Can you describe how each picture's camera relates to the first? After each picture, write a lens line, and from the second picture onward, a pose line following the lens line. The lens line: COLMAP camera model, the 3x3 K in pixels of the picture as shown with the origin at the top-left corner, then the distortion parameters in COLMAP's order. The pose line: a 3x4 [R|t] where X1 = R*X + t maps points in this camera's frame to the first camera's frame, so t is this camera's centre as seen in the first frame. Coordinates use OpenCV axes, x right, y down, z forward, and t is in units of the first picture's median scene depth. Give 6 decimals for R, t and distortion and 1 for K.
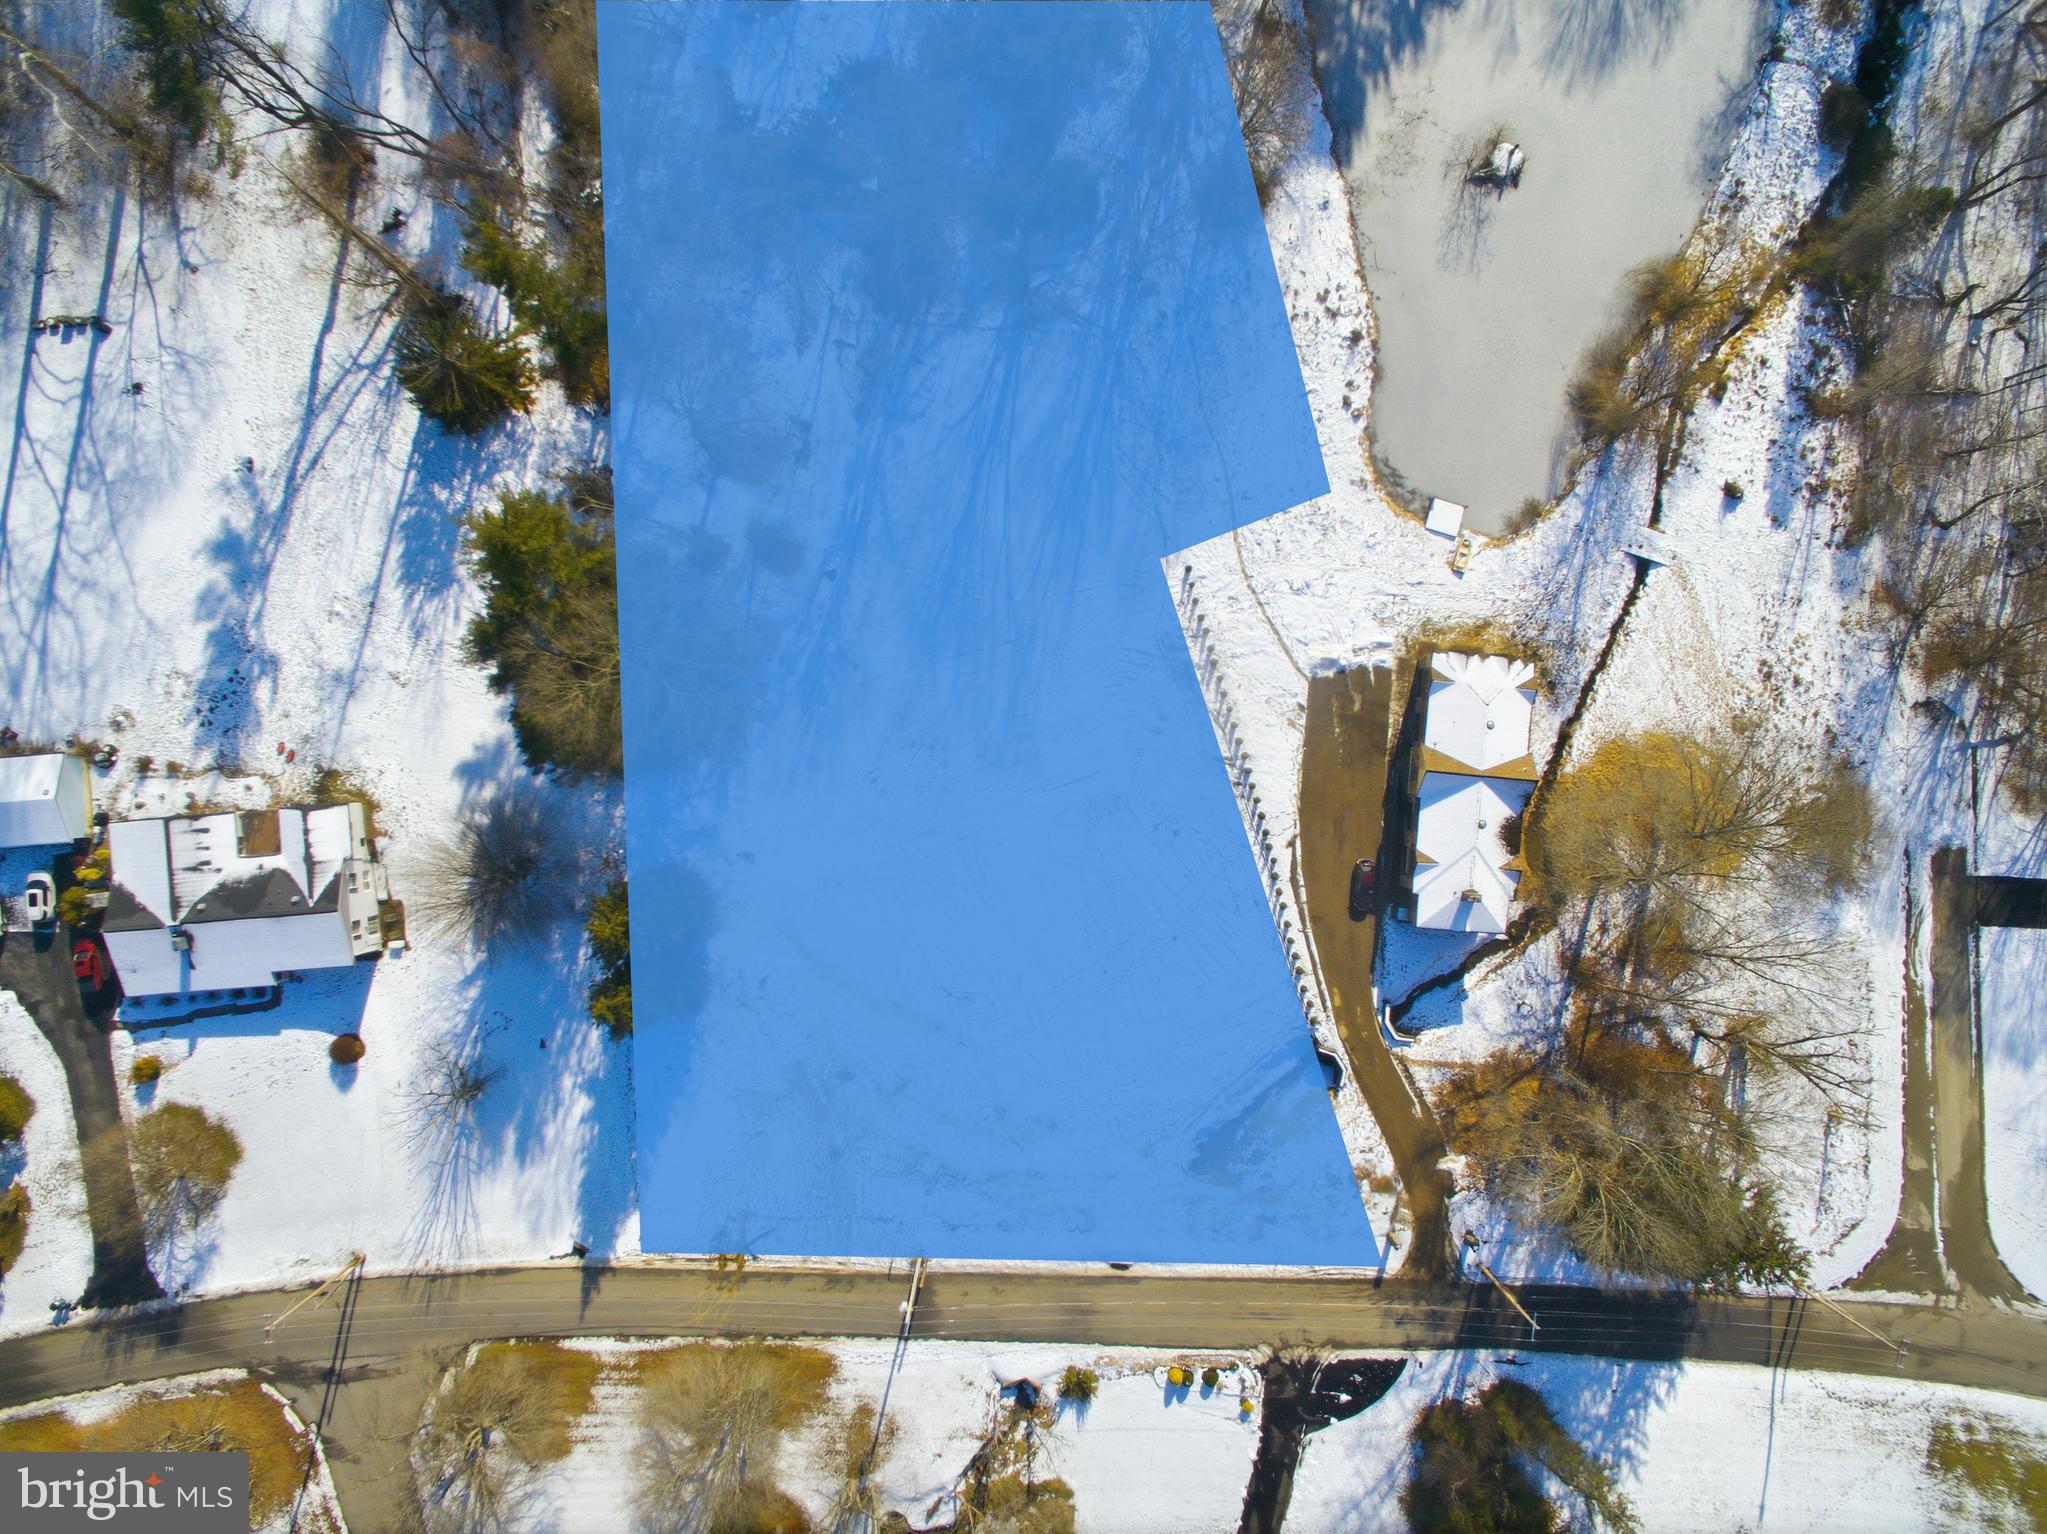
lens RADIAL K [[1197.6, 0, 1037.0], [0, 1197.6, 773.8], [0, 0, 1]] dist [-0.108639, 0.077498]
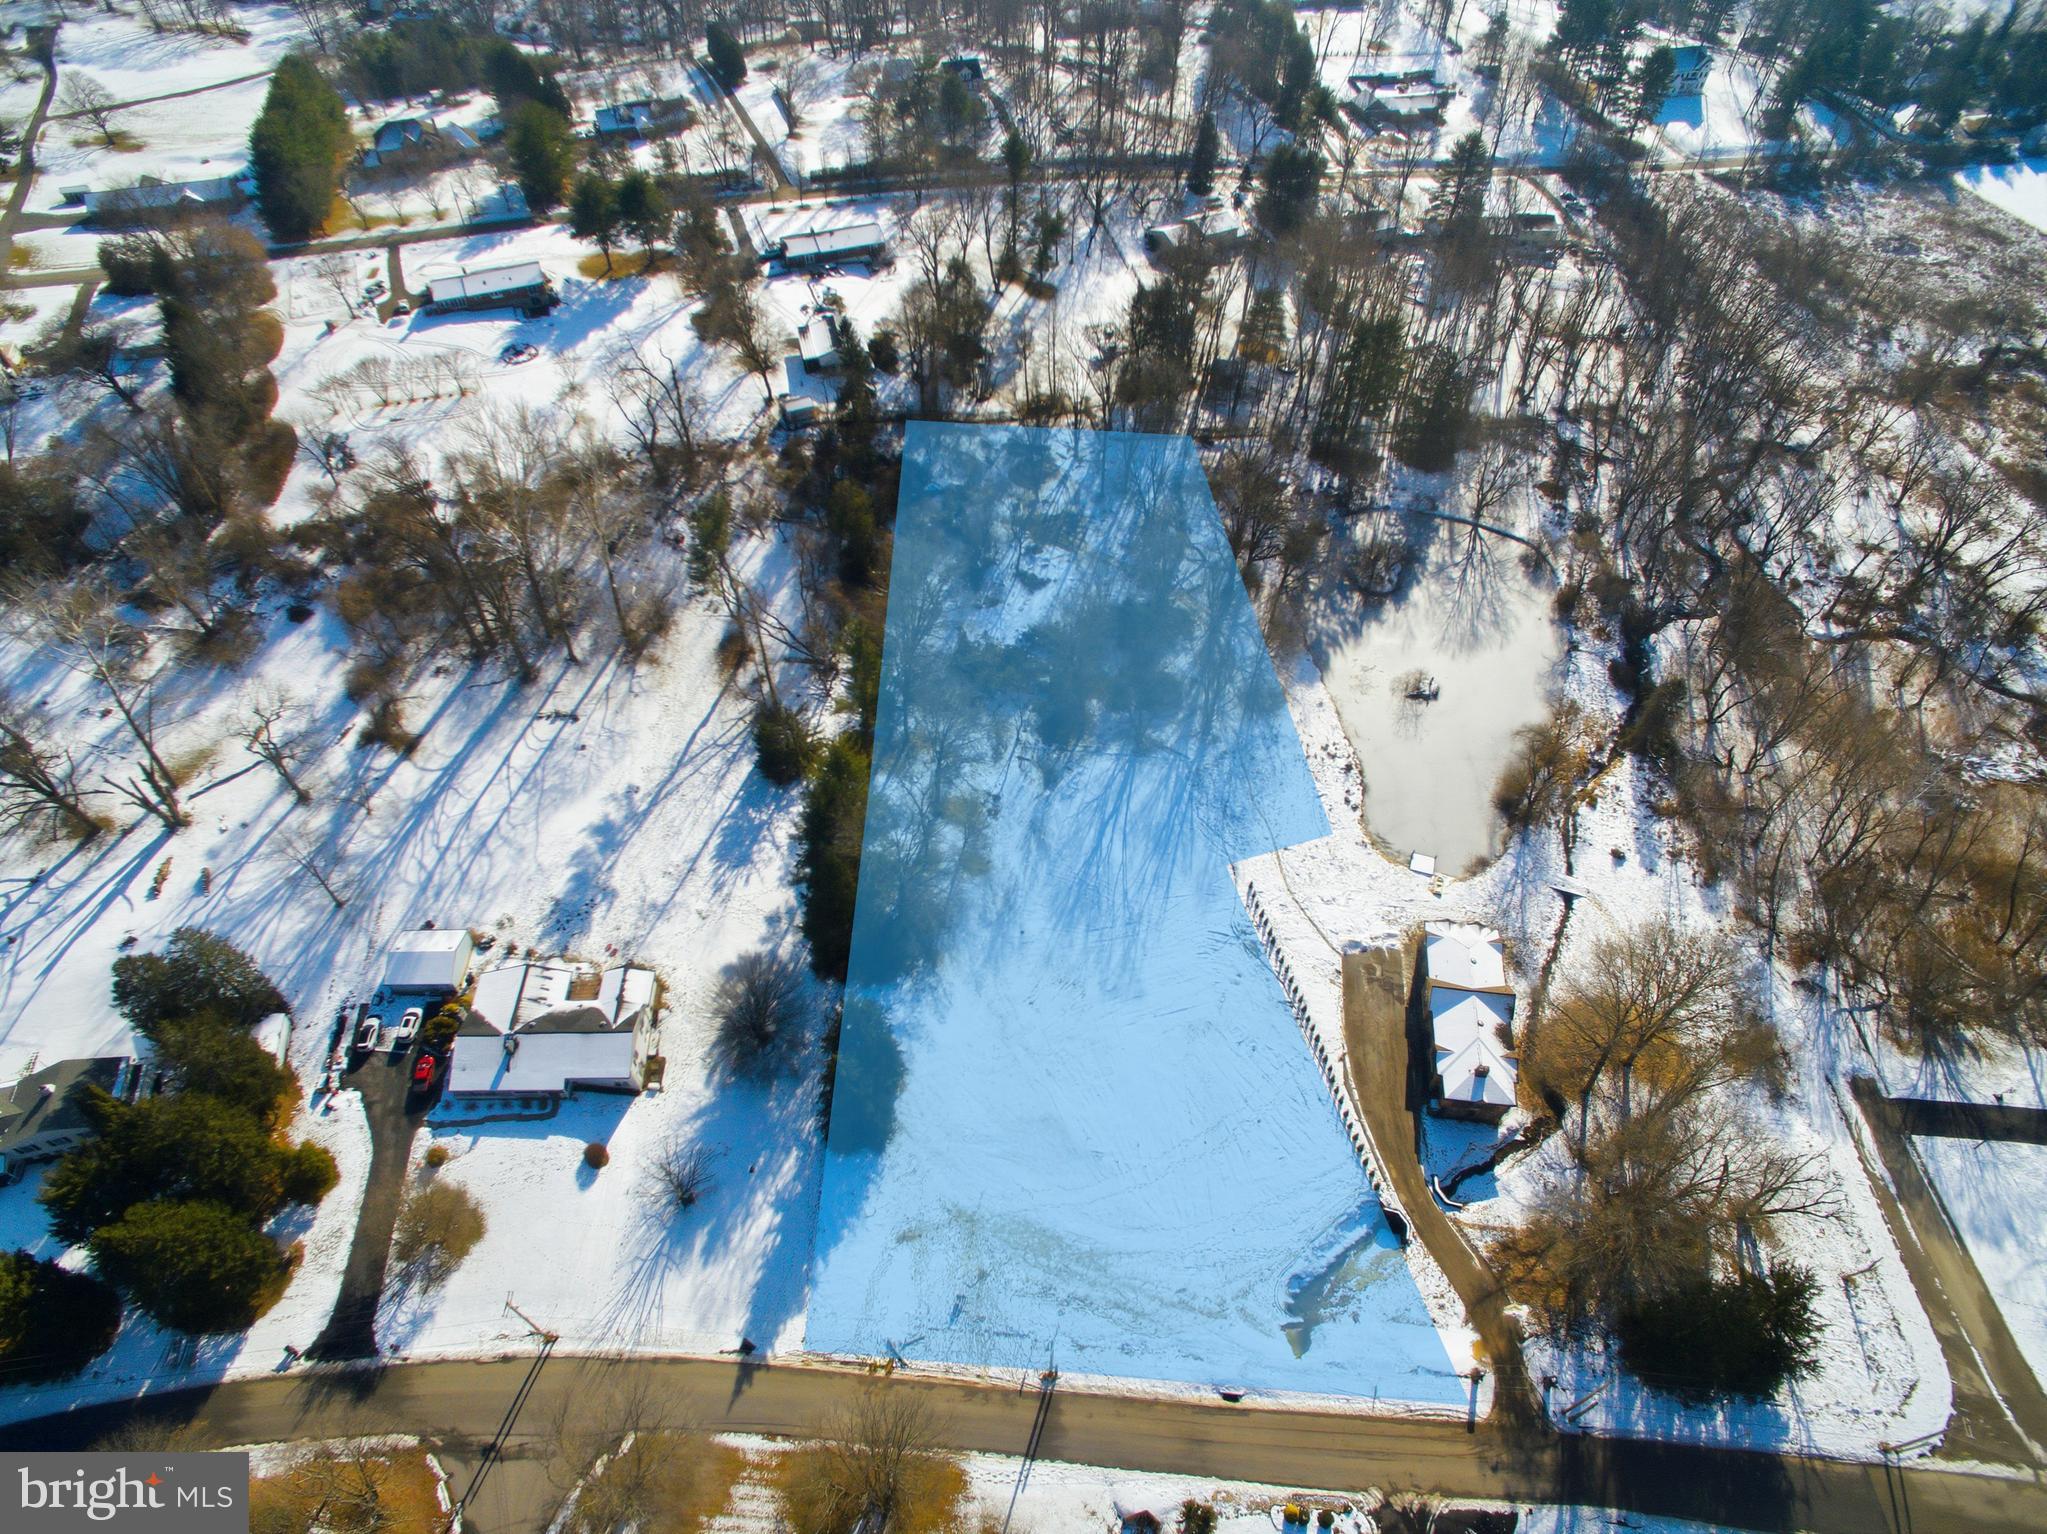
lens RADIAL K [[1197.6, 0, 1033.8], [0, 1197.6, 765.6], [0, 0, 1]] dist [-0.108639, 0.077498]
pose [[0.998965, 0.028350, -0.035580, -0.091336], [-0.044708, 0.756511, -0.652452, 0.692556], [0.008420, 0.653367, 0.756995, -0.208456]]
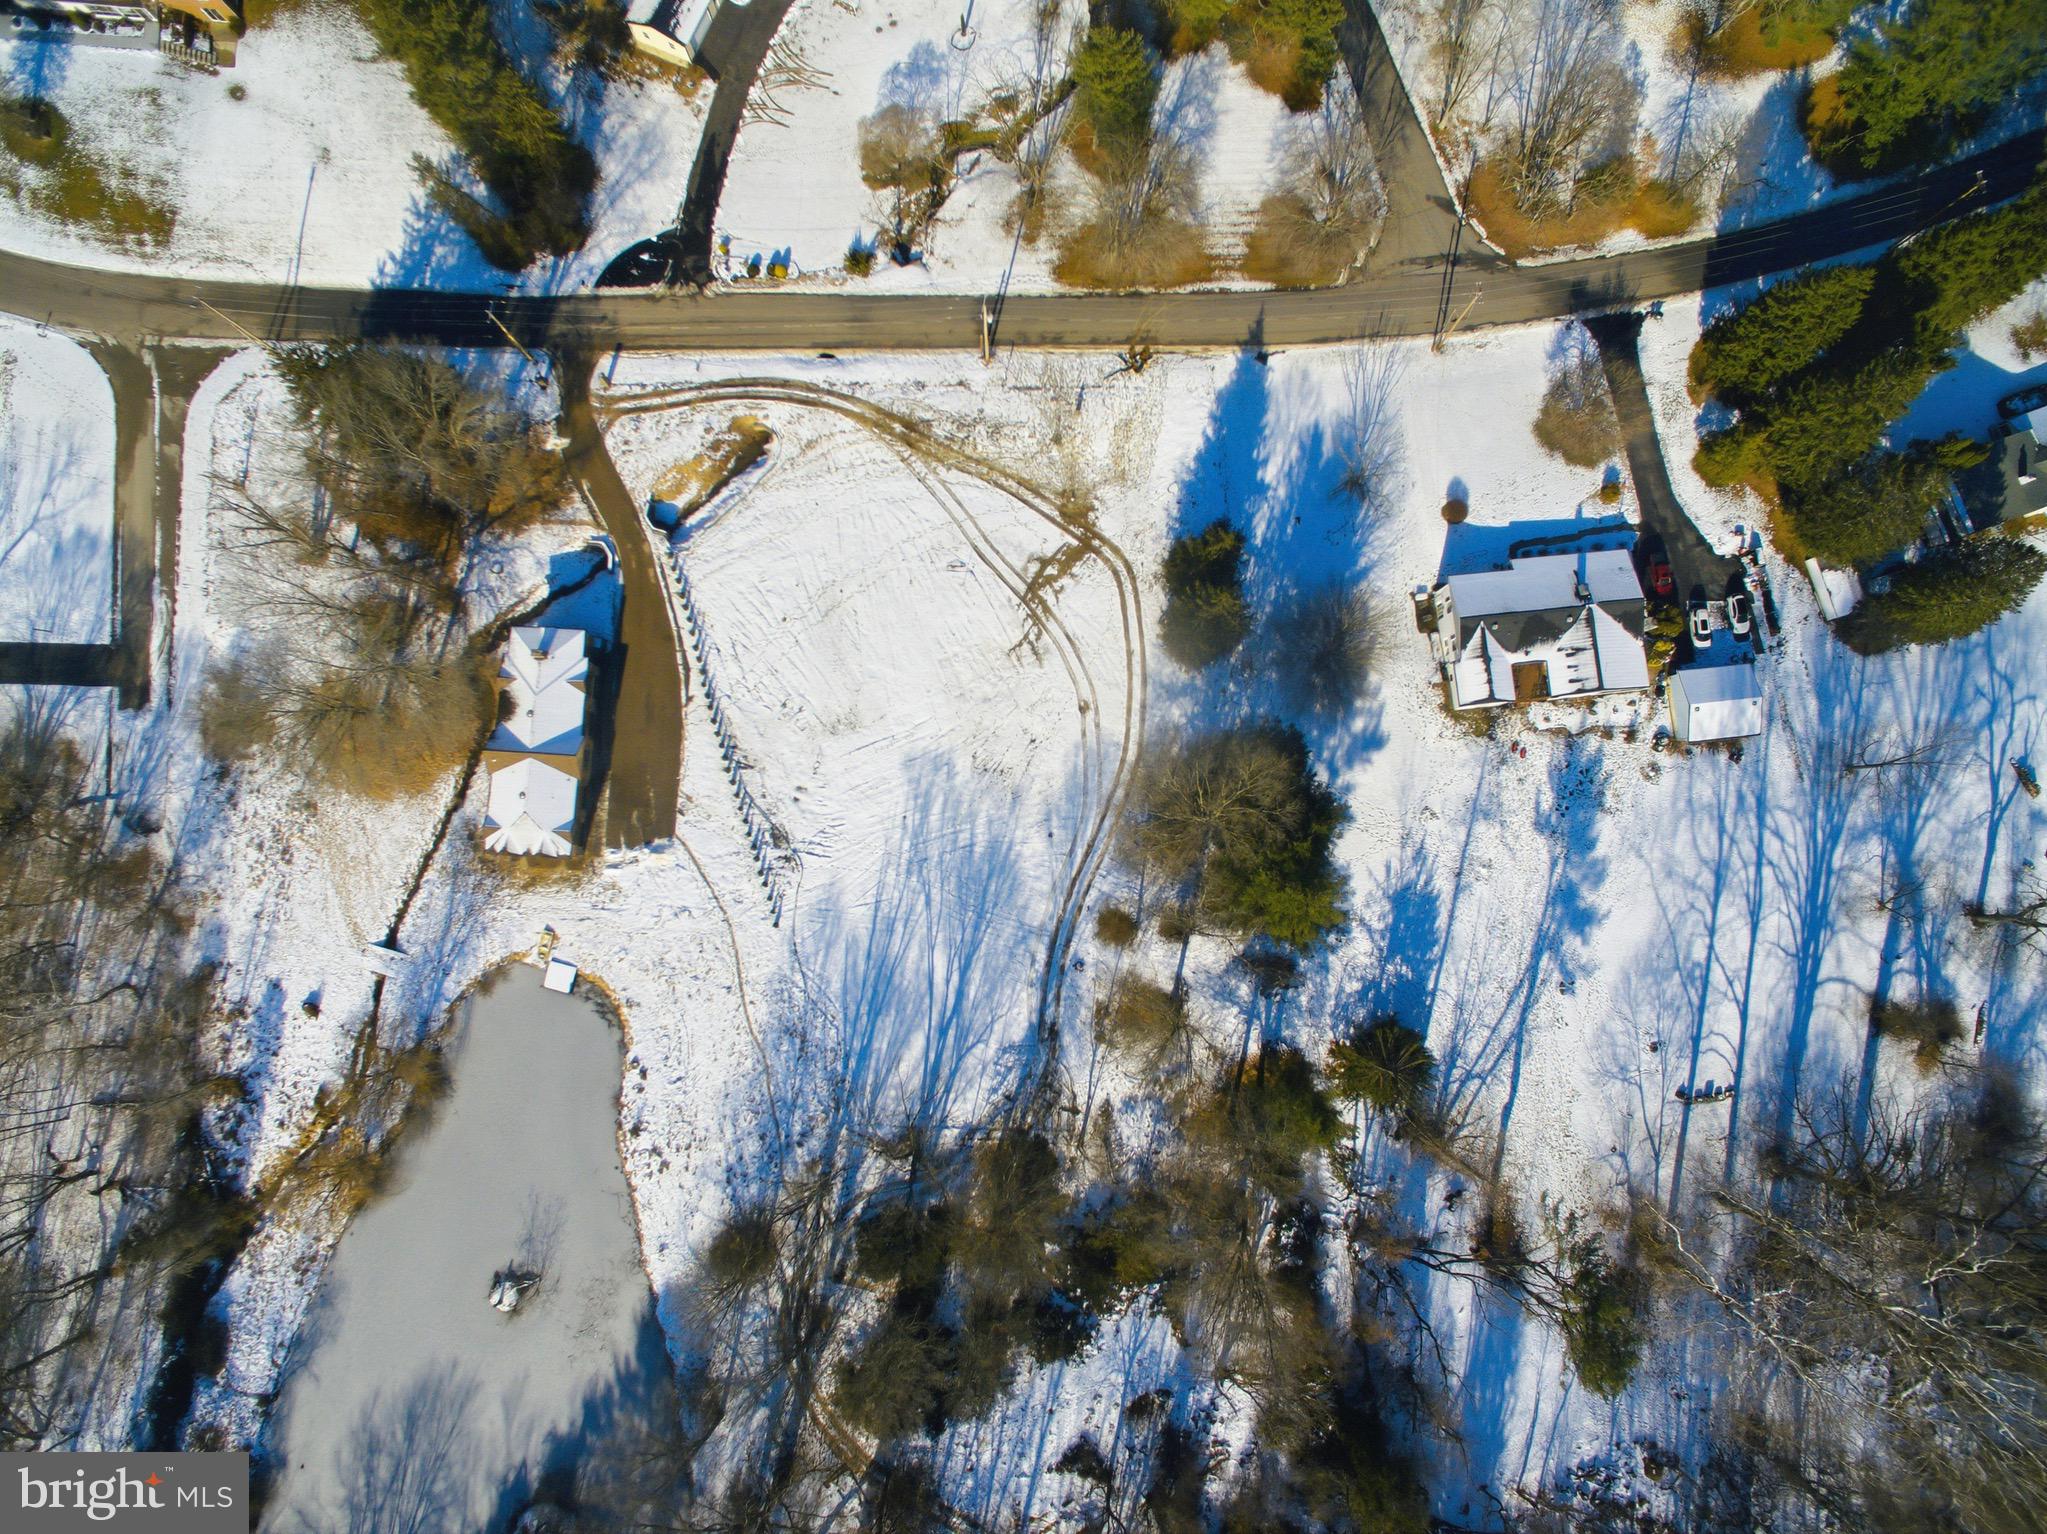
lens RADIAL K [[1197.6, 0, 1031.7], [0, 1197.6, 777.8], [0, 0, 1]] dist [-0.108639, 0.077498]
pose [[-0.999326, 0.024287, -0.027530, -0.100008], [-0.026434, -0.996402, 0.080529, -0.128728], [-0.025475, 0.081203, 0.996372, -0.205197]]
